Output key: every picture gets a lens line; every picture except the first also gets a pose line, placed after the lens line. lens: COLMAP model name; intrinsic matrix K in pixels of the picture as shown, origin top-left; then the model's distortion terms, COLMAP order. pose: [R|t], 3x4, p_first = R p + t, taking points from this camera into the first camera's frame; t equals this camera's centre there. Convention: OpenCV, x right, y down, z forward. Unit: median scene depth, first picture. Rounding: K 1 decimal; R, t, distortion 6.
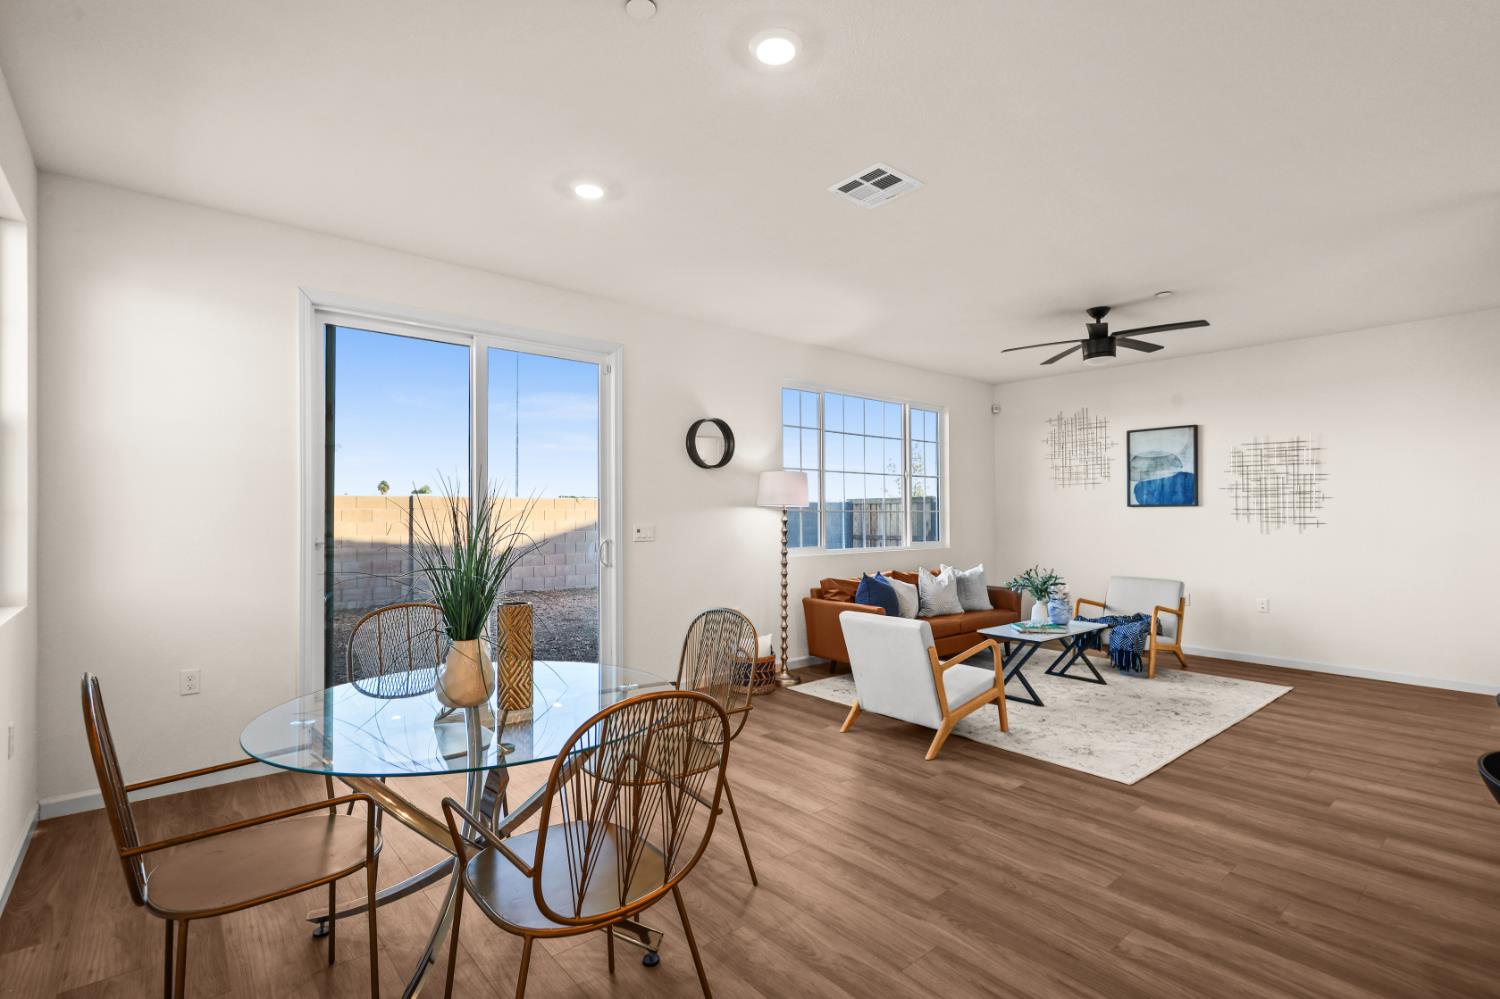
lens RADIAL K [[692.6, 0, 744.4], [0, 692.6, 512.6], [0, 0, 1]] dist [0.006316, 0.000391]
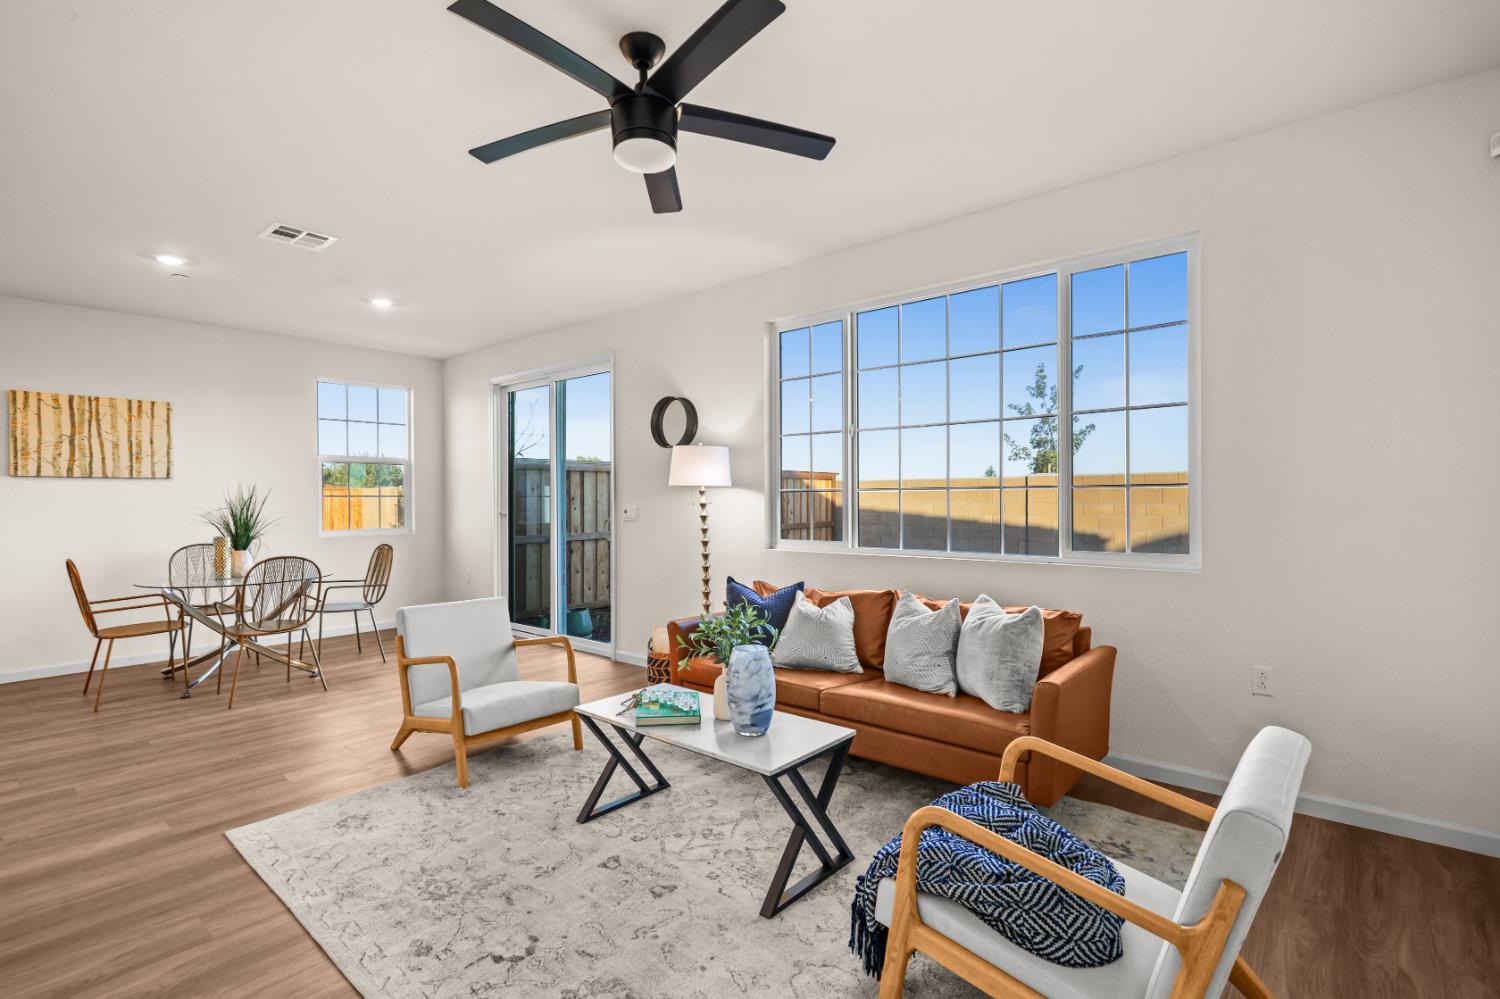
lens RADIAL K [[698.2, 0, 740.3], [0, 698.2, 502.0], [0, 0, 1]] dist [-0.000920, 0.000353]
pose [[0.160785, 0.002941, -0.986985, 0.875672], [0.010390, 0.999935, 0.004672, 0.006454], [0.986935, -0.011006, 0.160744, 0.884638]]
